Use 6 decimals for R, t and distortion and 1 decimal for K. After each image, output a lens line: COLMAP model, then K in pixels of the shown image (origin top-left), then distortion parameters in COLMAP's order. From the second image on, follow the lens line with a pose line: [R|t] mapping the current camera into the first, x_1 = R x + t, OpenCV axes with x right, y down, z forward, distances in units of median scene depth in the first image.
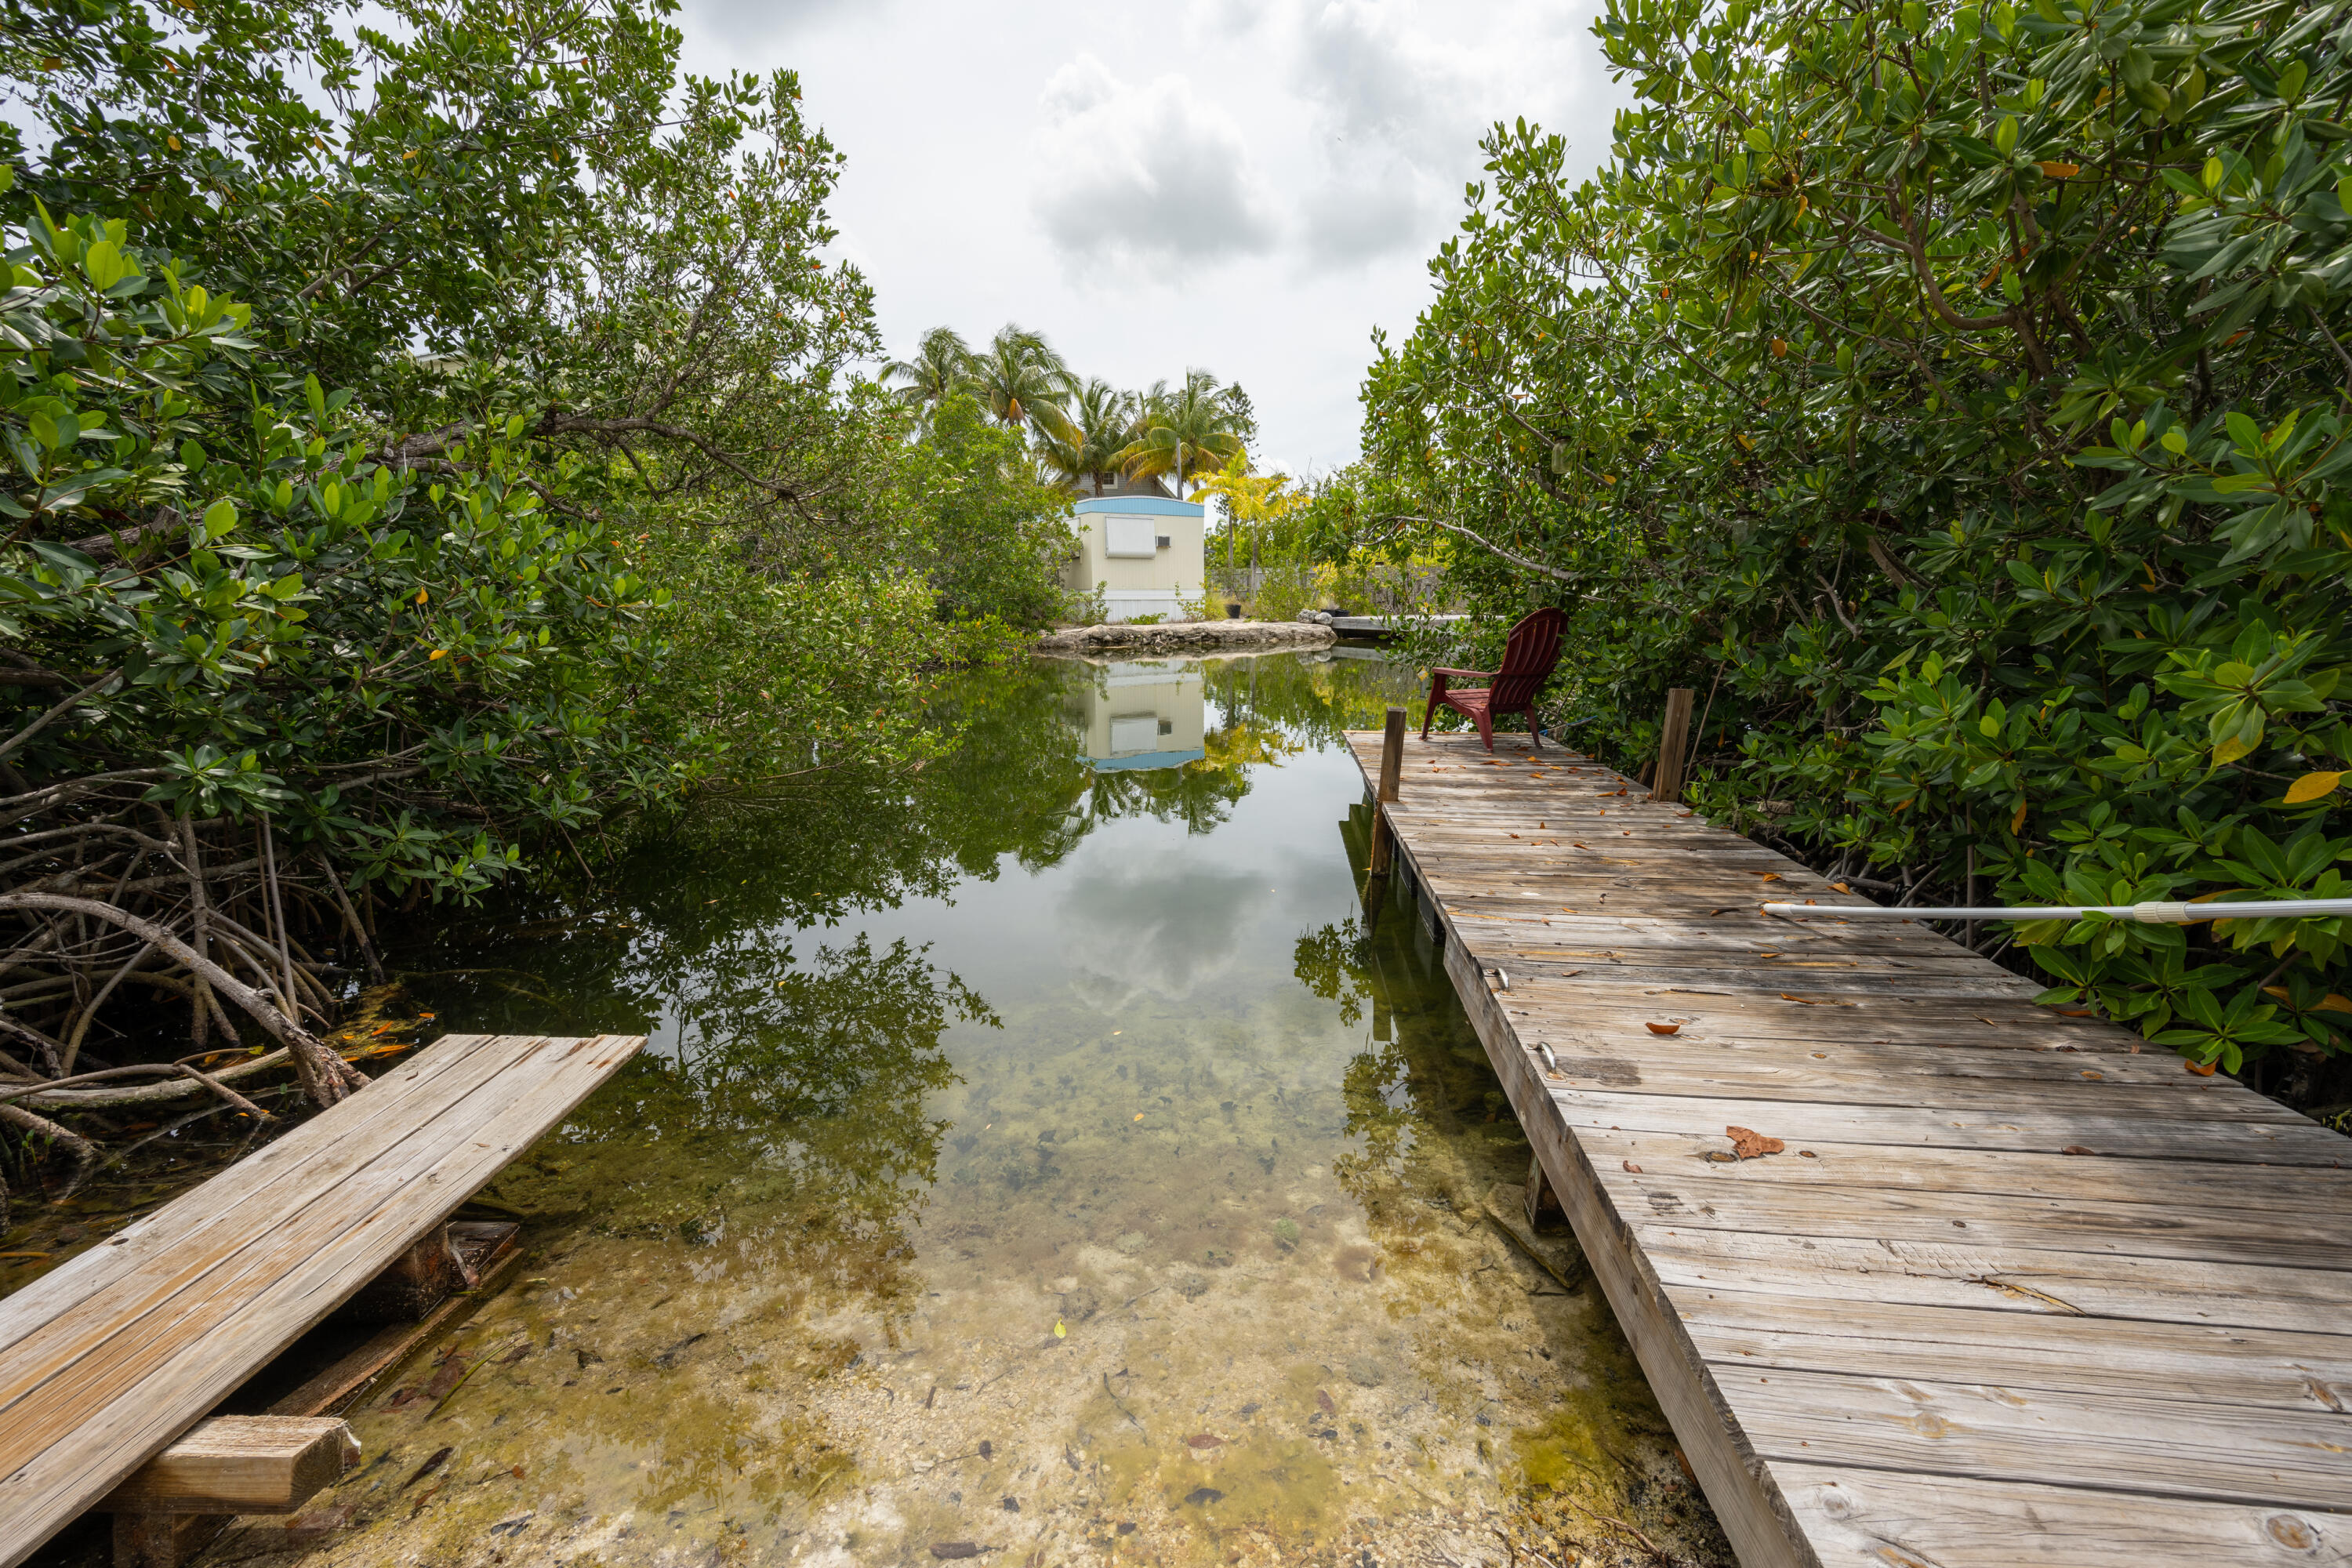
lens RADIAL K [[926.4, 0, 1171.6], [0, 926.4, 794.9], [0, 0, 1]] dist [-0.005942, 0.001008]
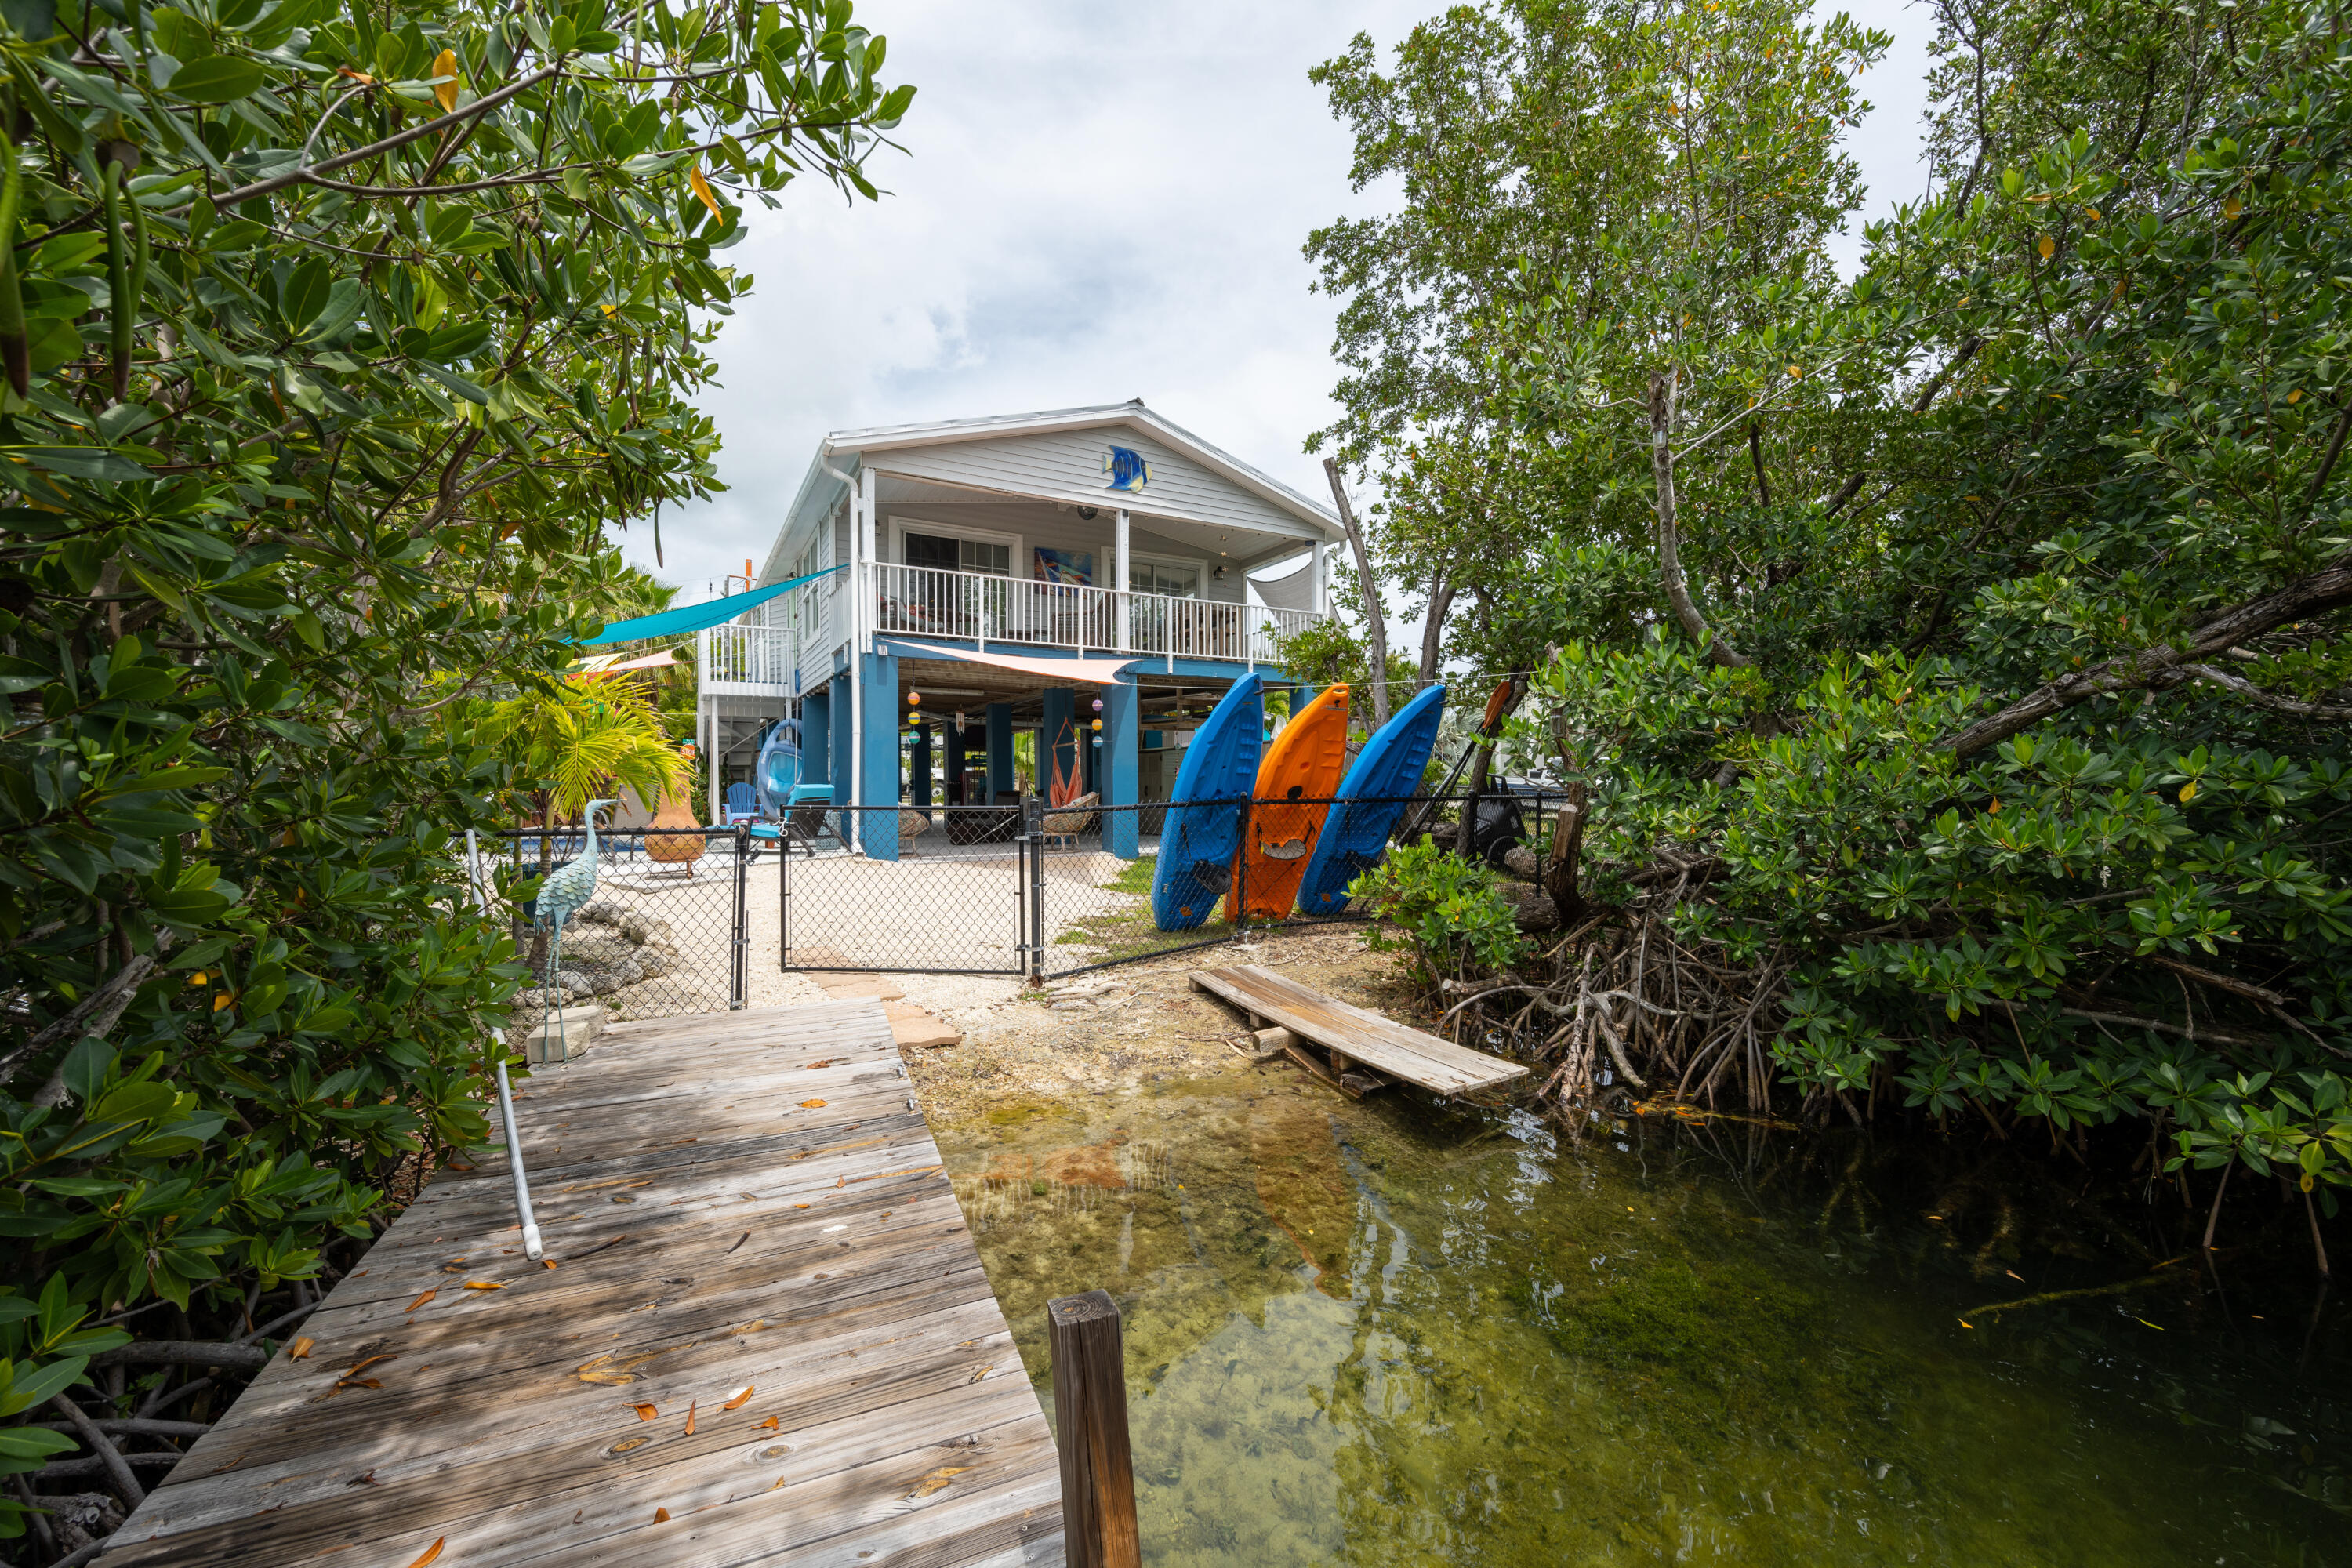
lens RADIAL K [[926.4, 0, 1183.0], [0, 926.4, 778.8], [0, 0, 1]] dist [-0.005942, 0.001008]
pose [[-0.880734, 0.003516, -0.473598, 0.232505], [-0.104015, 0.974122, 0.200665, -0.212798], [0.462048, 0.225994, -0.857577, 0.805087]]
